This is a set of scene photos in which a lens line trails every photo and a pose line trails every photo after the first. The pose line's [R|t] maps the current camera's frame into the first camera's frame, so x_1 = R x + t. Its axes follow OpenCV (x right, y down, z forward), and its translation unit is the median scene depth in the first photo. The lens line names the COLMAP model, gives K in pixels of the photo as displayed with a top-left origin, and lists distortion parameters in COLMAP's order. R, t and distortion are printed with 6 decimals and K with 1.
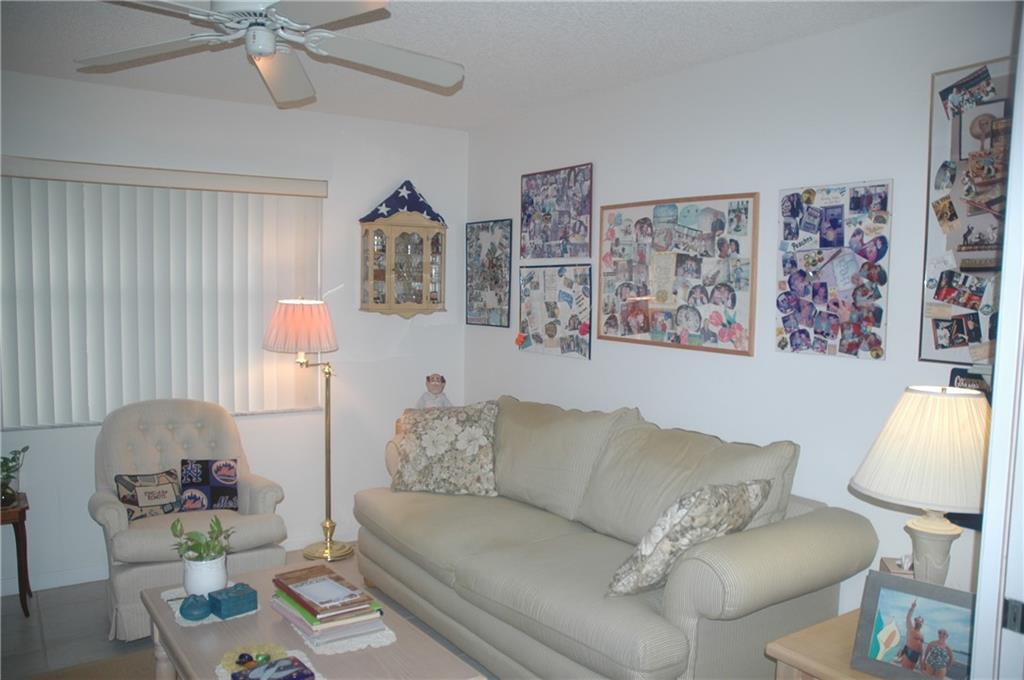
lens RADIAL K [[802.0, 0, 509.8], [0, 802.0, 343.8], [0, 0, 1]] dist [-0.153149, 0.124328]
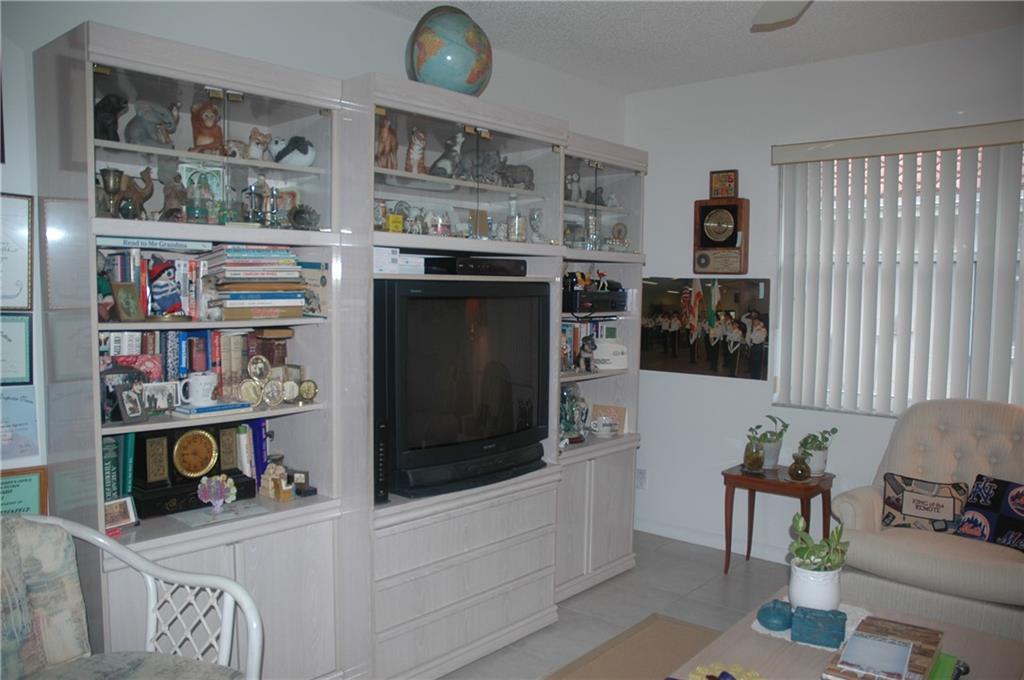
lens RADIAL K [[802.0, 0, 508.5], [0, 802.0, 342.6], [0, 0, 1]] dist [-0.153149, 0.124328]
pose [[0.250542, 0.046991, -0.966965, 0.241403], [-0.067342, 0.997248, 0.031015, 0.018952], [0.965761, 0.057347, 0.253017, 0.324158]]
